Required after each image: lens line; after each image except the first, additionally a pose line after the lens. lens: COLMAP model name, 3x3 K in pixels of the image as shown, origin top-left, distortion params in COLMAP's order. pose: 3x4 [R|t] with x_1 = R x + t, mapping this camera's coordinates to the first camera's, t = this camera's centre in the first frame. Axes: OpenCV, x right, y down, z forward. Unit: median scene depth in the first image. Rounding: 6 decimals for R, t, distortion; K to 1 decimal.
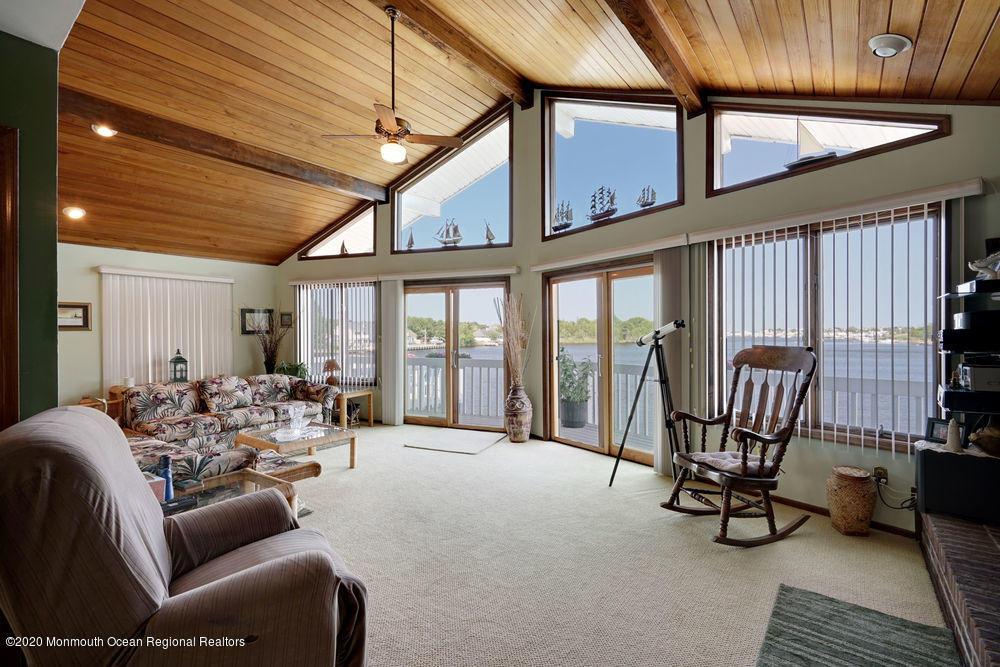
lens RADIAL K [[449.8, 0, 500.0], [0, 449.8, 333.5], [0, 0, 1]] dist [-0.000549, 0.000615]
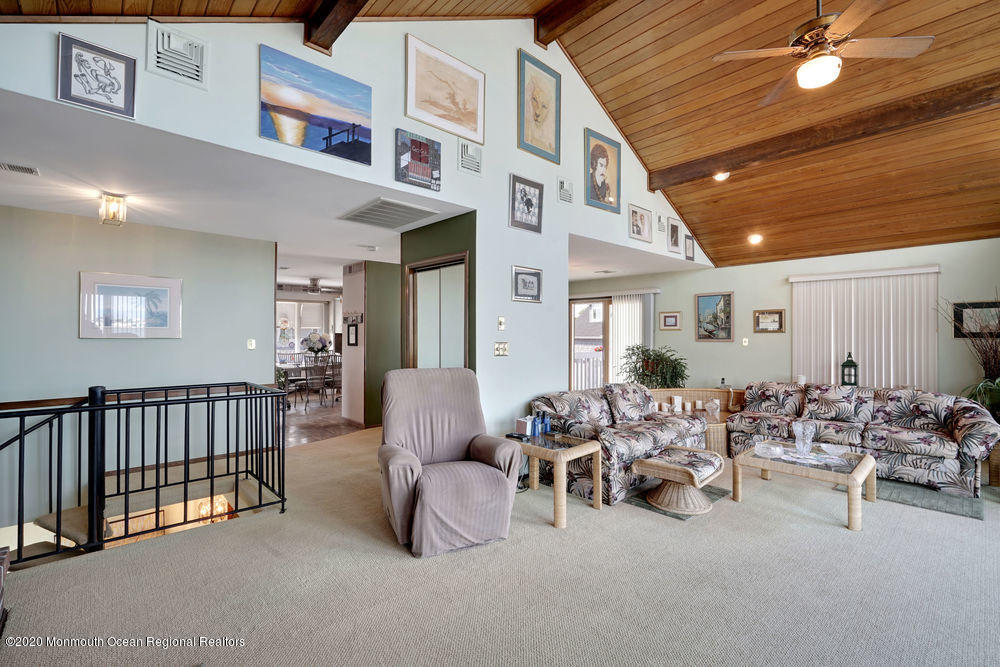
lens RADIAL K [[449.8, 0, 500.0], [0, 449.8, 333.5], [0, 0, 1]] dist [-0.000549, 0.000615]
pose [[-0.174565, 0.003813, -0.984638, 0.379742], [-0.002900, 0.999986, 0.004387, -0.007341], [0.984641, 0.003621, -0.174551, 0.475979]]
